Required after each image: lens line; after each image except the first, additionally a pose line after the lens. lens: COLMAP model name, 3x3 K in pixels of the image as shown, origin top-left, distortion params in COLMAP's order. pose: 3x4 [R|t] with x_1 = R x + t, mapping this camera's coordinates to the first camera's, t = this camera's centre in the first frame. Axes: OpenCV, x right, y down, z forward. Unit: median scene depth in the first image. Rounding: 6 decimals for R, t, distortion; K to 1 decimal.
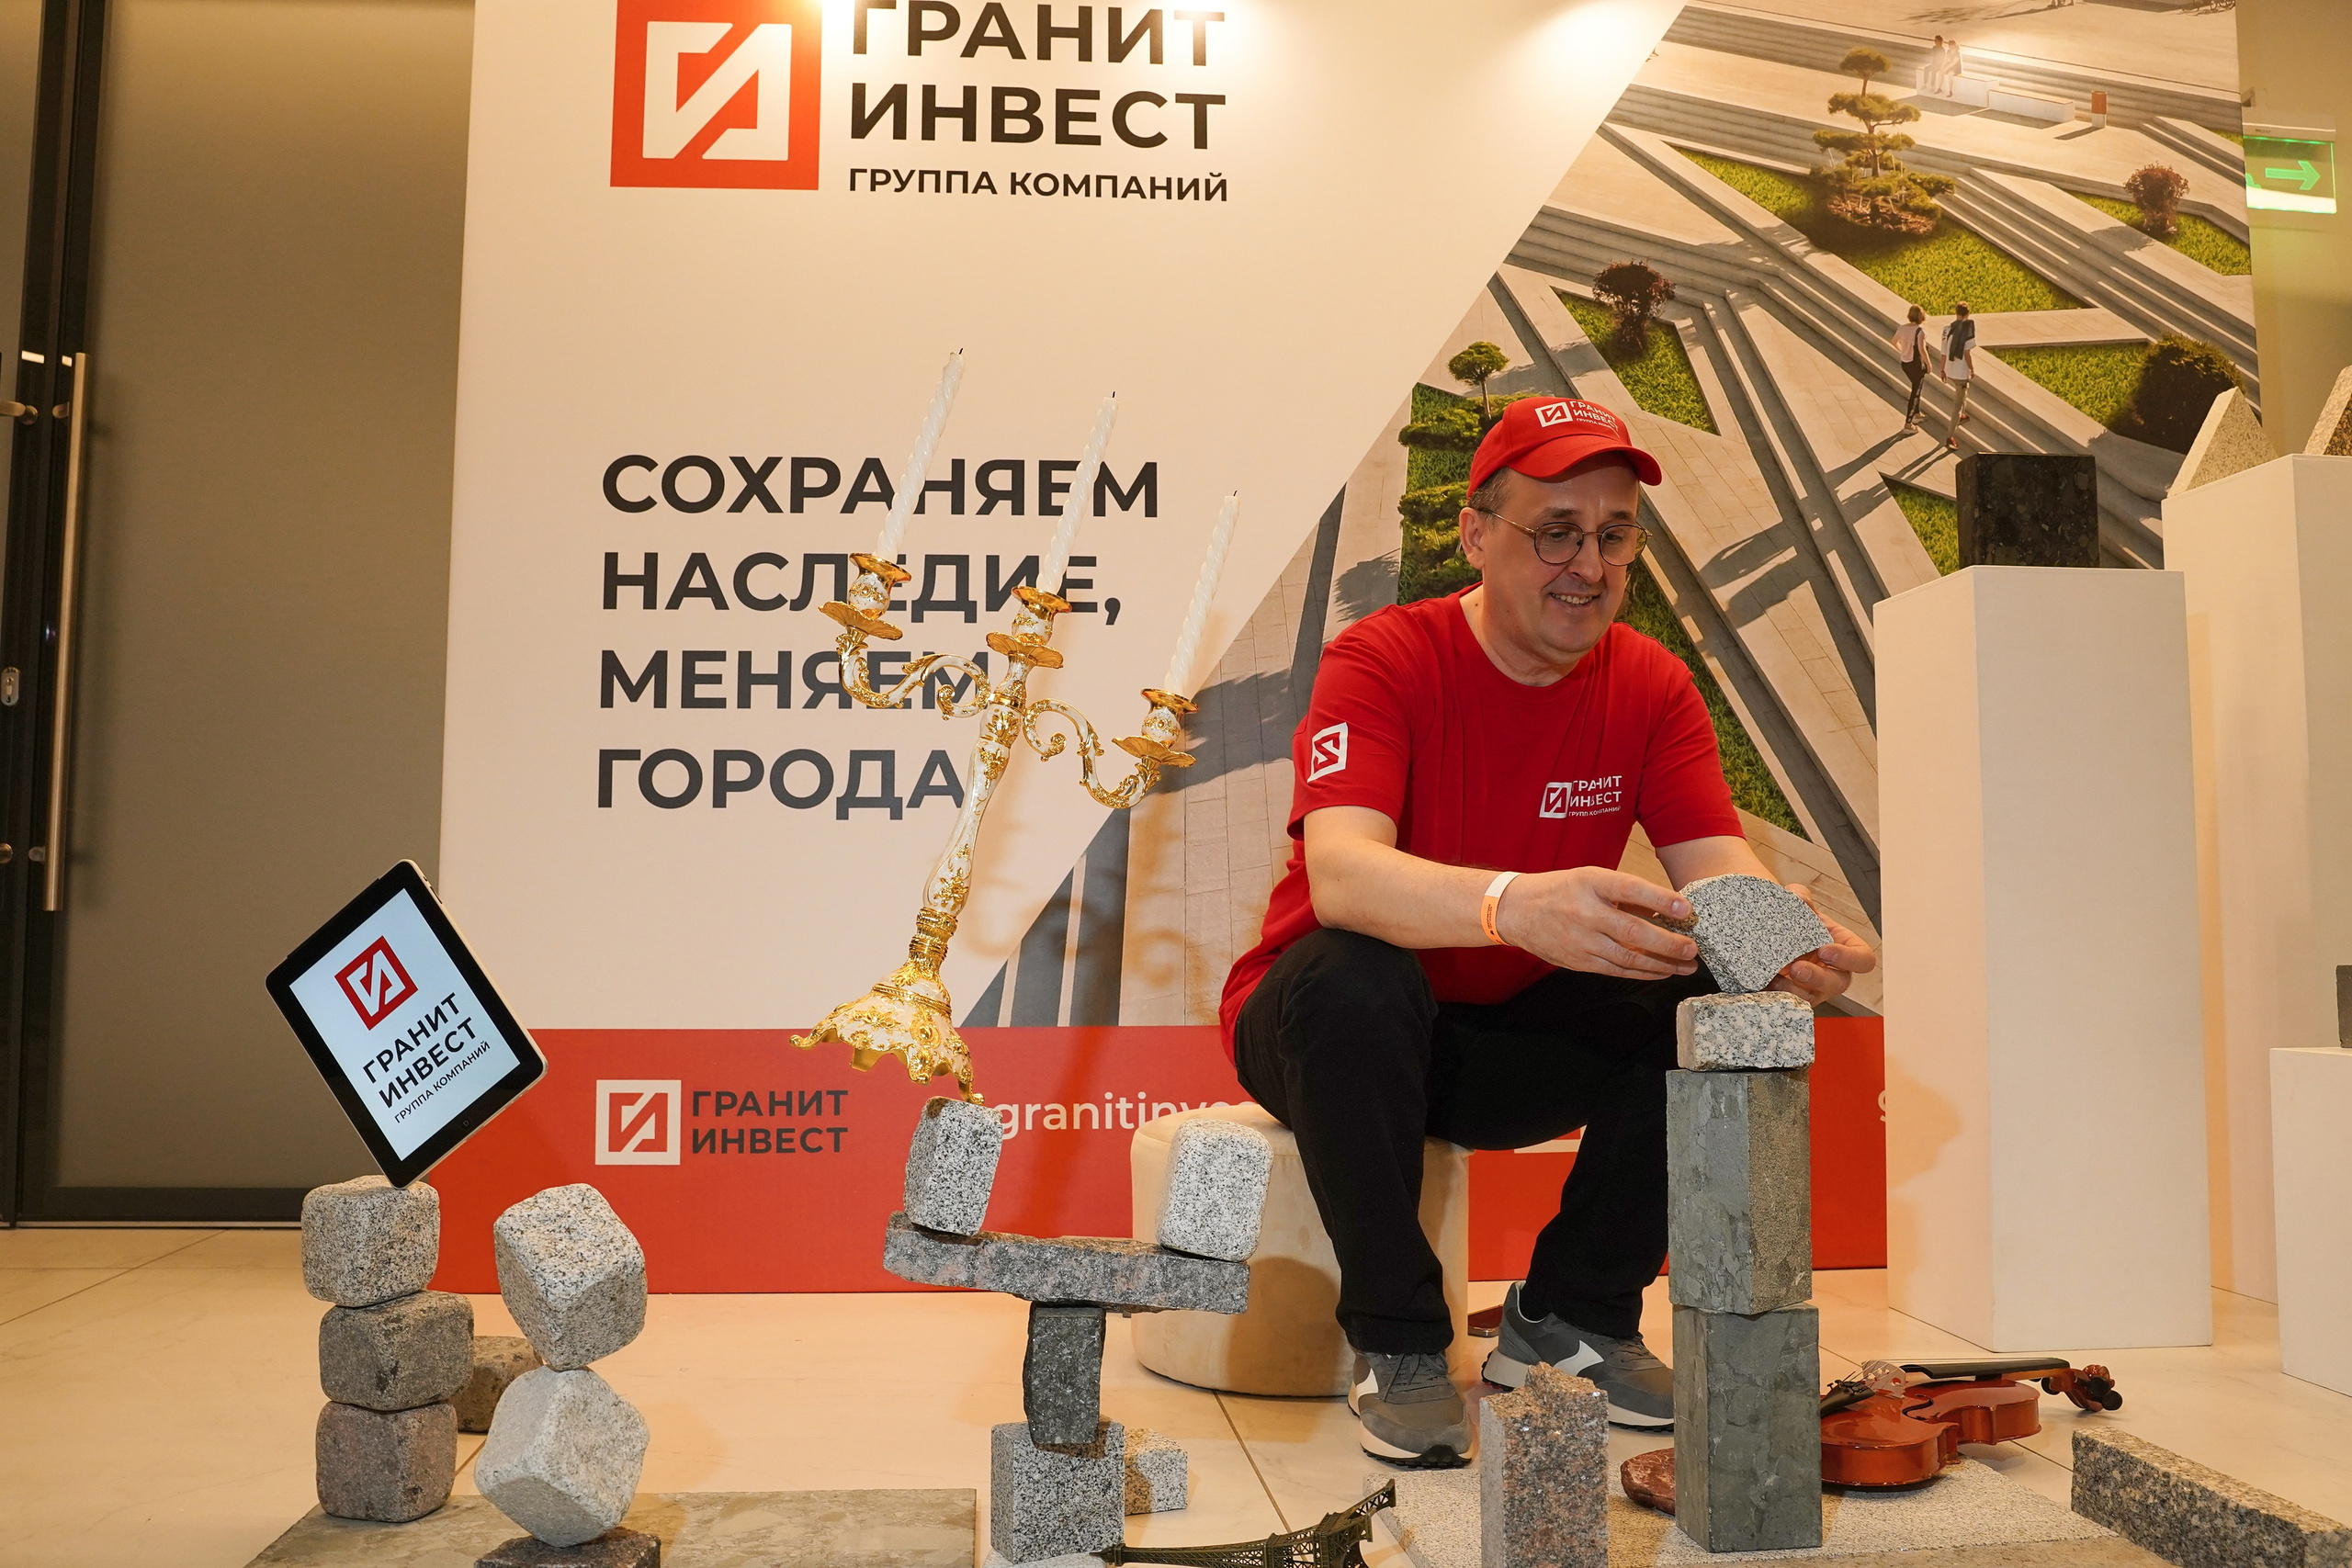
lens RADIAL K [[1886.2, 0, 1161.7], [0, 1886.2, 766.2], [0, 0, 1]] dist [-0.106301, 0.070237]
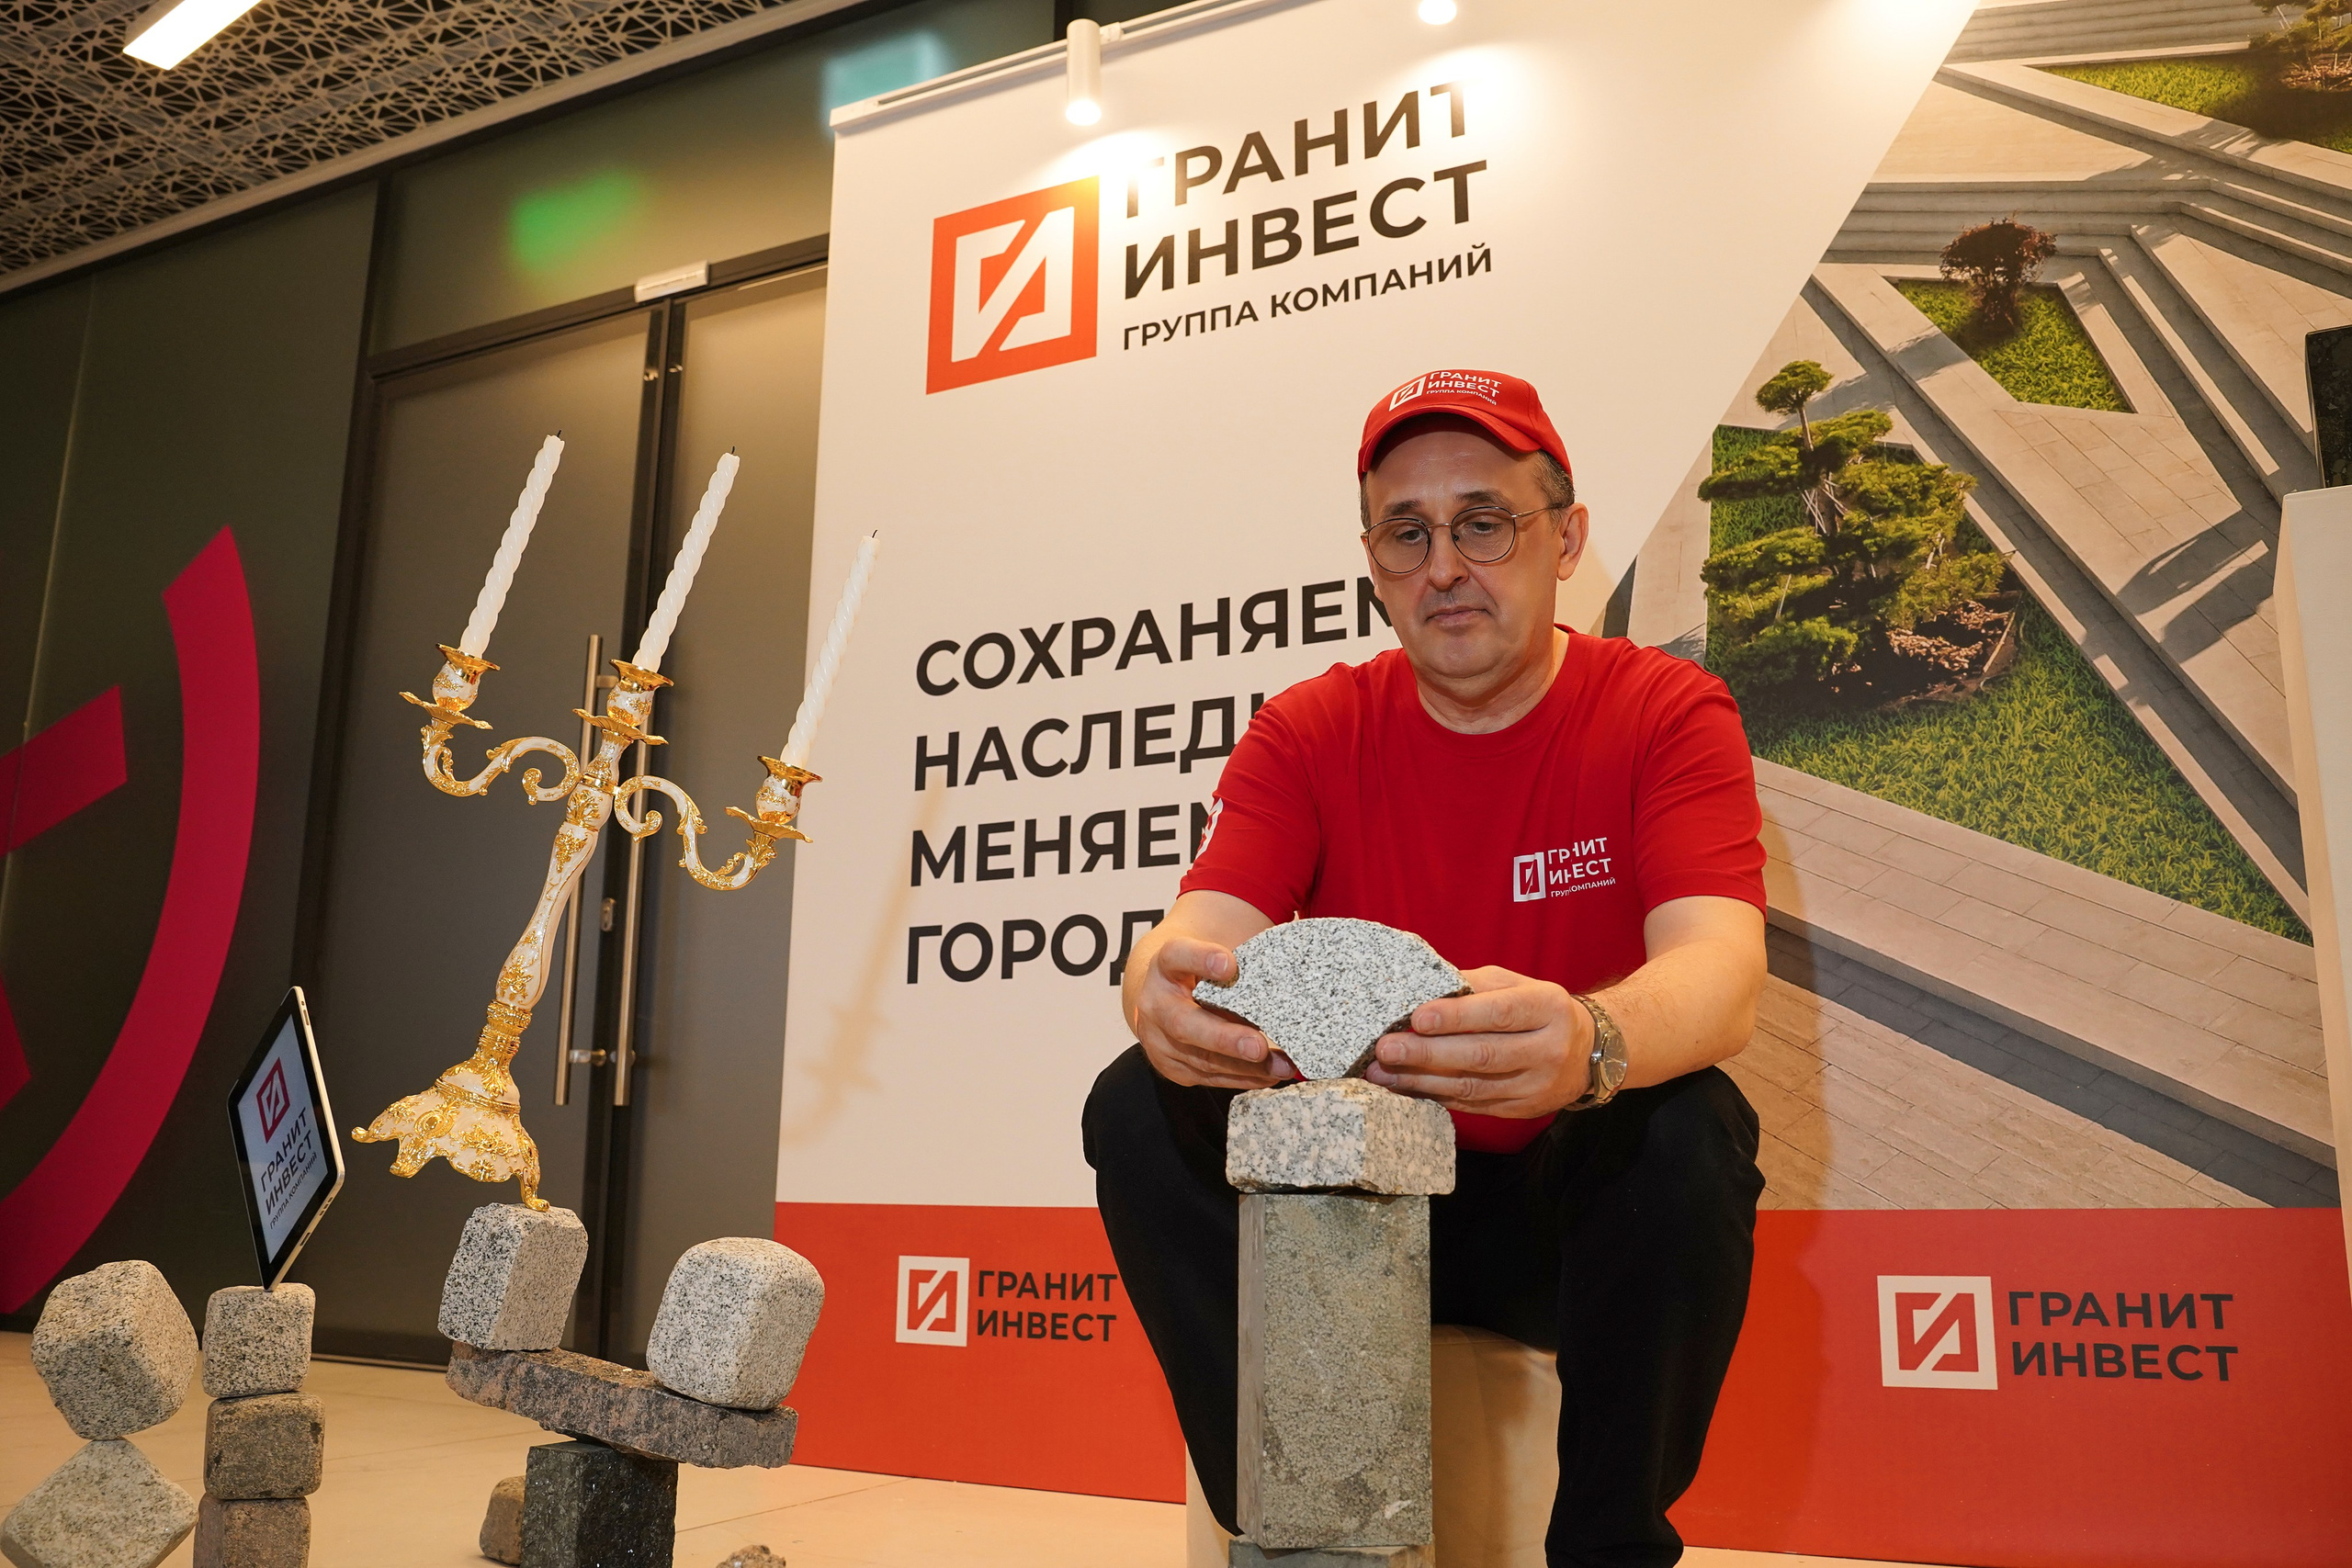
lens RADIAL K [[1886.2, 0, 1168.0], [0, 1886.2, 770.0], [0, 0, 1]] dist [-0.106301, 0.070237]
pose [[0.844323, -0.107814, -0.524875, 0.355826], [0.036610, 0.988867, -0.144231, 0.057660], [0.534582, 0.102562, 0.838870, 0.199012]]
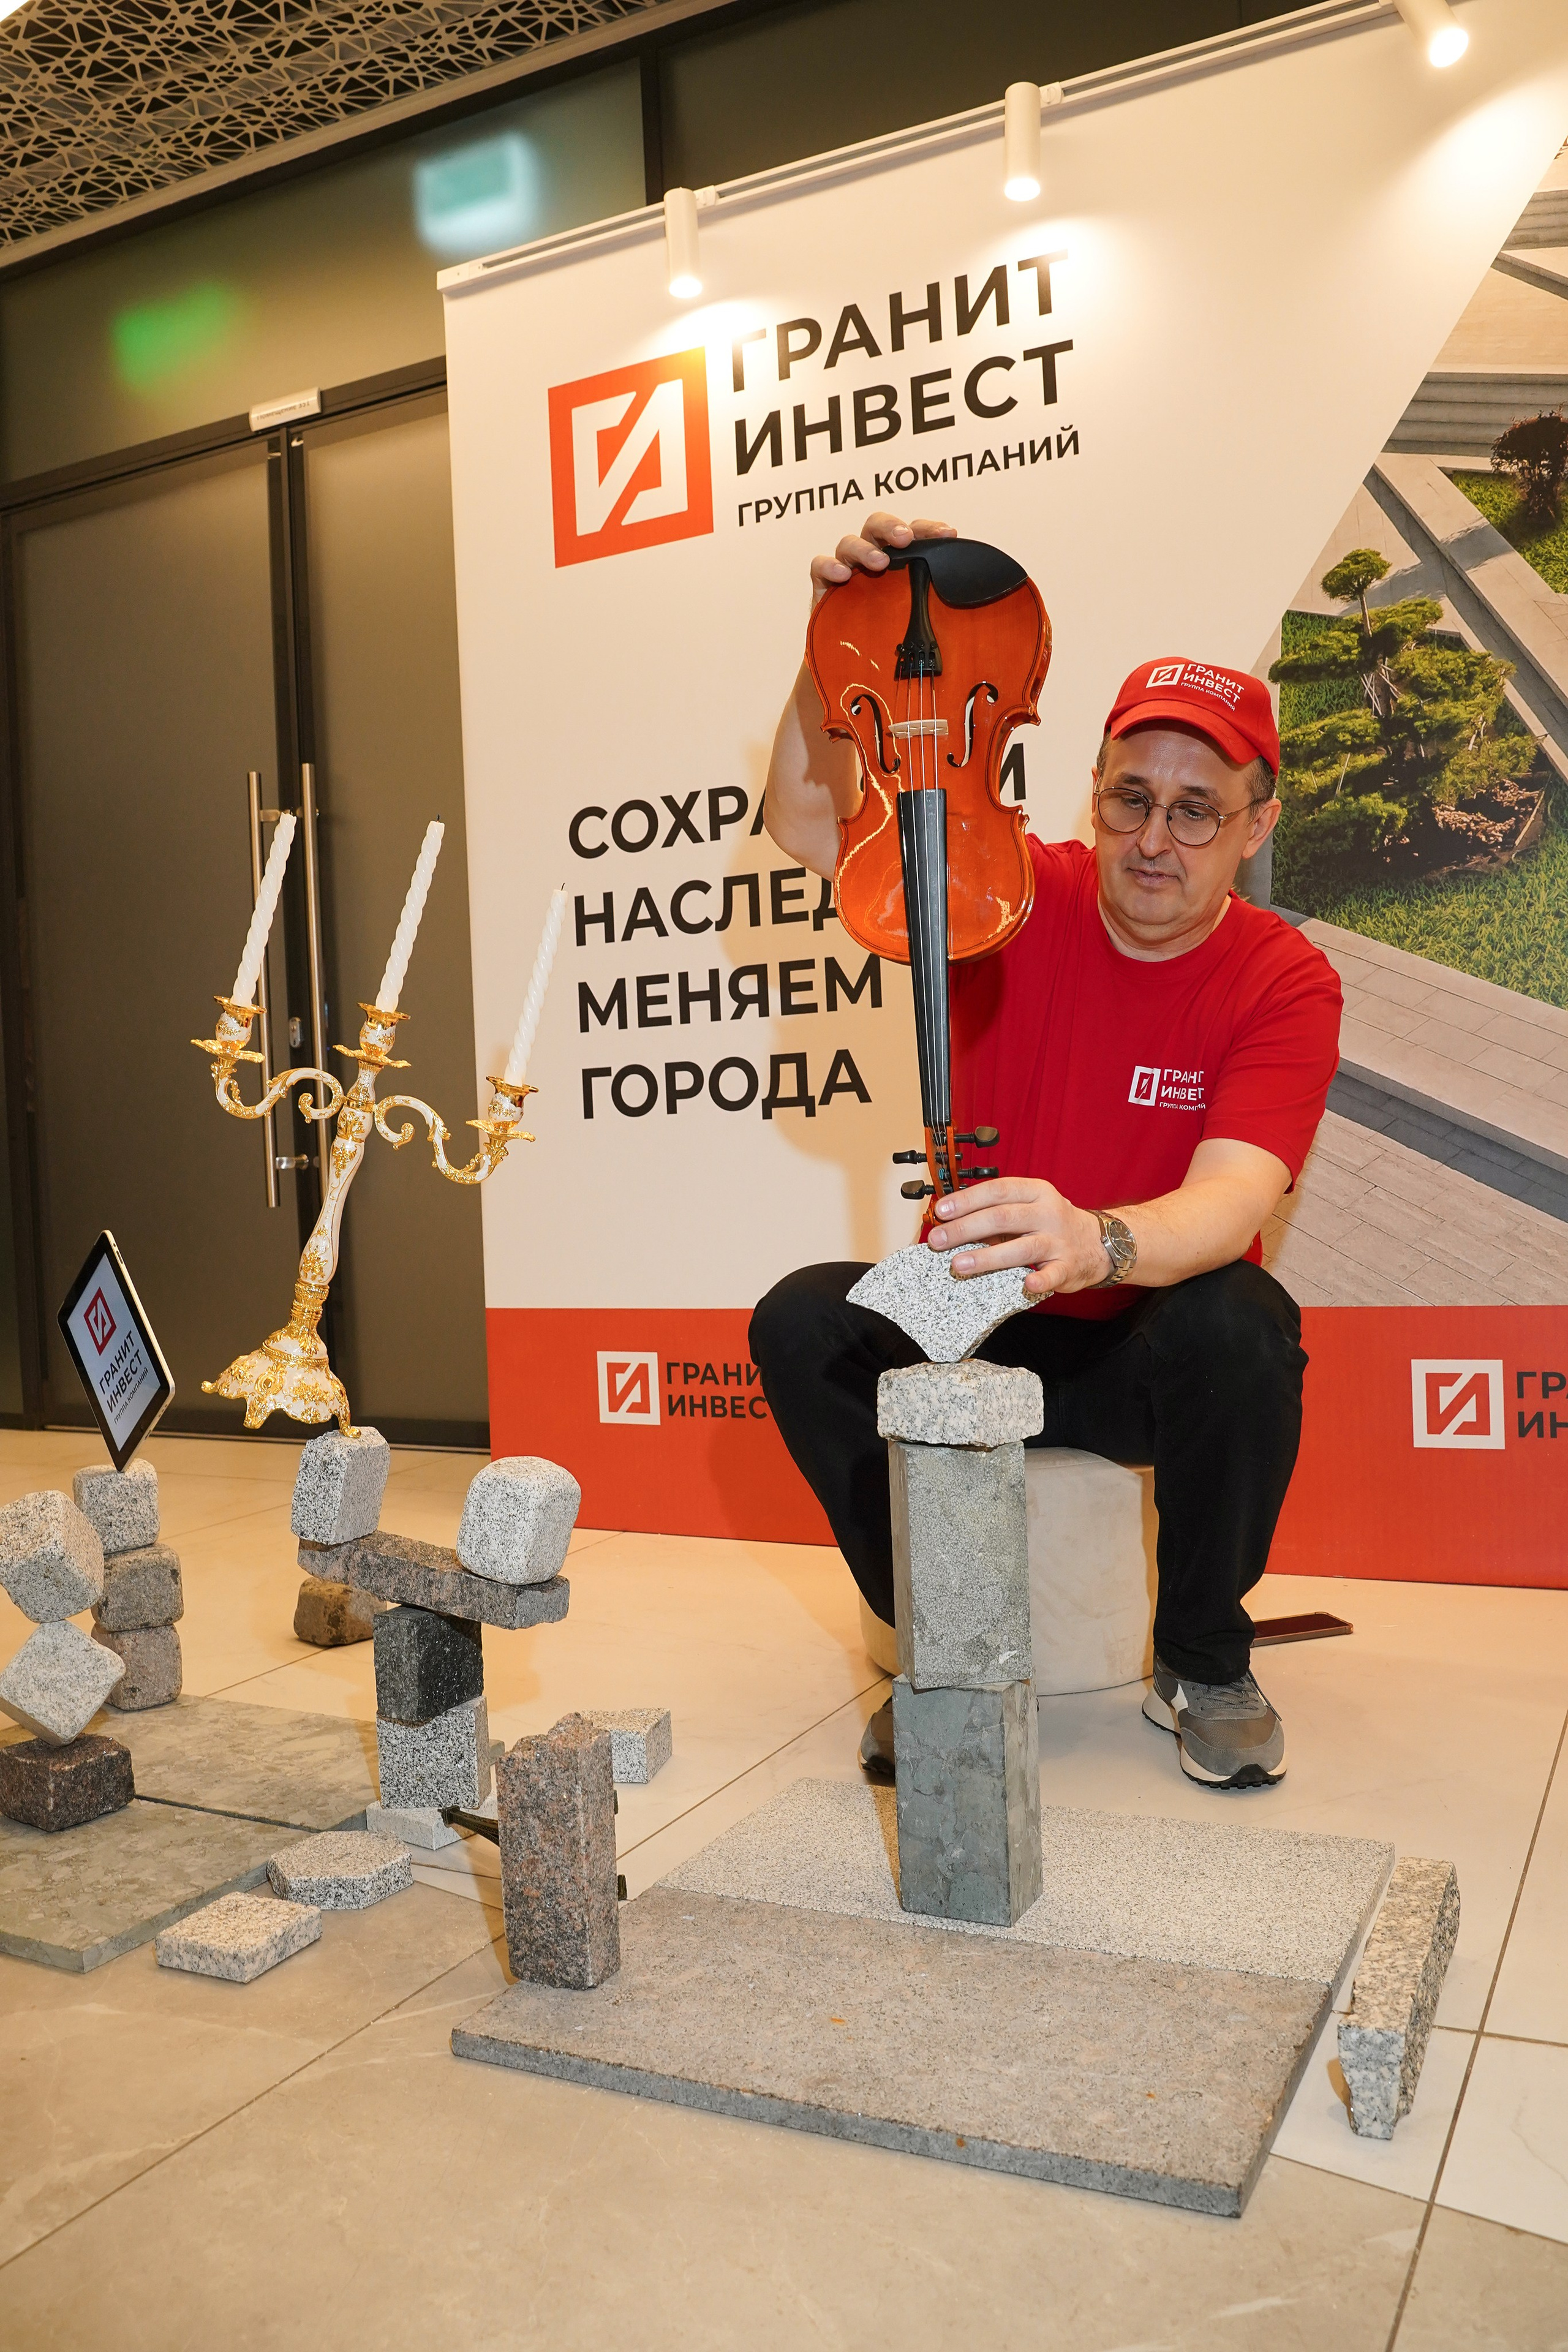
lens RADIAL K [[1886.4, 0, 795.9], [0, 1886.4, 1165.4], [0, 0, 1]] dist [-0.106301, 0.070237]
pose [[0.839847, -0.028734, -0.542061, 0.428187], [0.091965, 0.991694, 0.089918, -0.041130], [0.534975, -0.125368, 0.835514, 0.085693]]
